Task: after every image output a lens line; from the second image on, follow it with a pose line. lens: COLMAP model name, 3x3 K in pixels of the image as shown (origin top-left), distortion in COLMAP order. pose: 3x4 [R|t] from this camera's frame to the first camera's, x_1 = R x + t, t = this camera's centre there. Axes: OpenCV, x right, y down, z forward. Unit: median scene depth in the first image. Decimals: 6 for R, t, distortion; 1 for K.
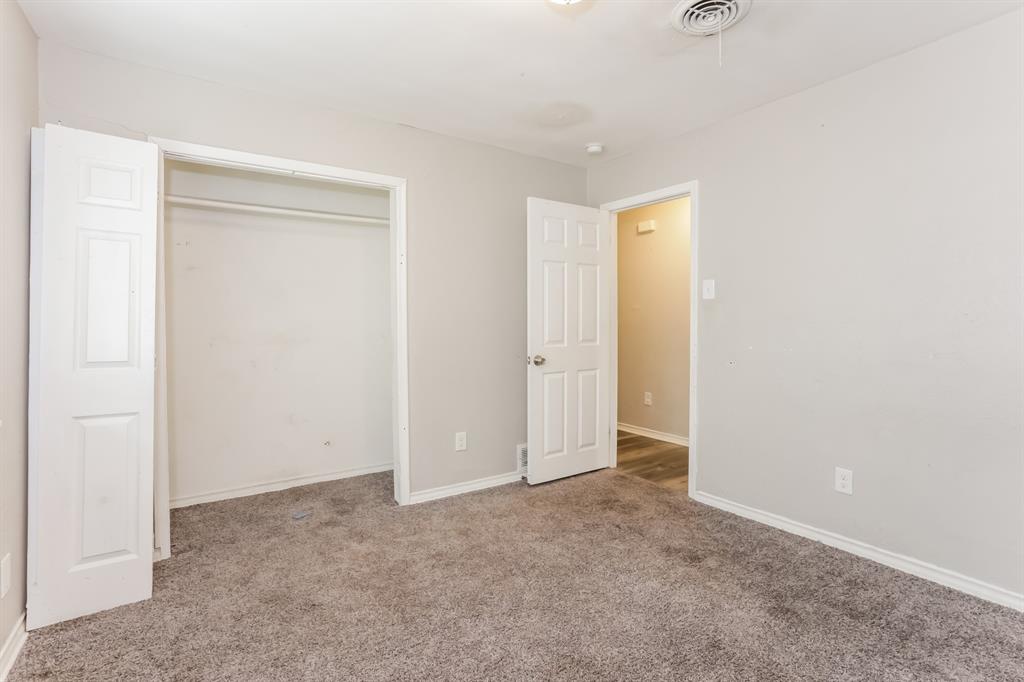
lens RADIAL K [[491.8, 0, 506.0], [0, 491.8, 338.6], [0, 0, 1]] dist [-0.053087, 0.026808]
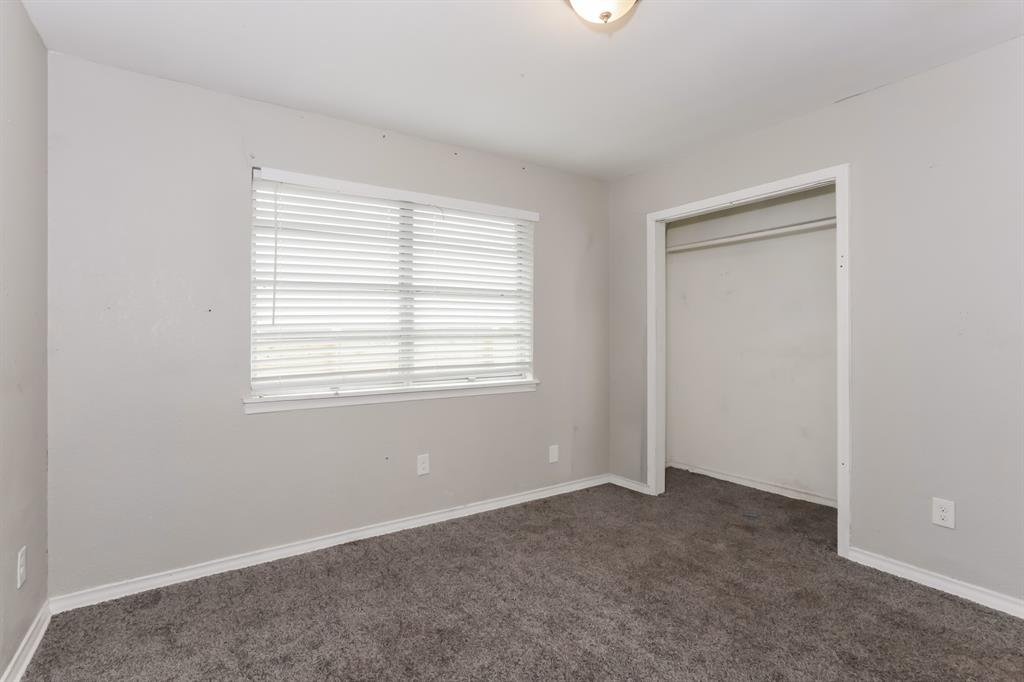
lens RADIAL K [[491.8, 0, 506.0], [0, 491.8, 338.6], [0, 0, 1]] dist [-0.053087, 0.026808]
pose [[-0.018743, 0.007766, -0.999794, 0.639305], [-0.028475, 0.999560, 0.008298, -0.019321], [0.999419, 0.028625, -0.018514, 0.451203]]
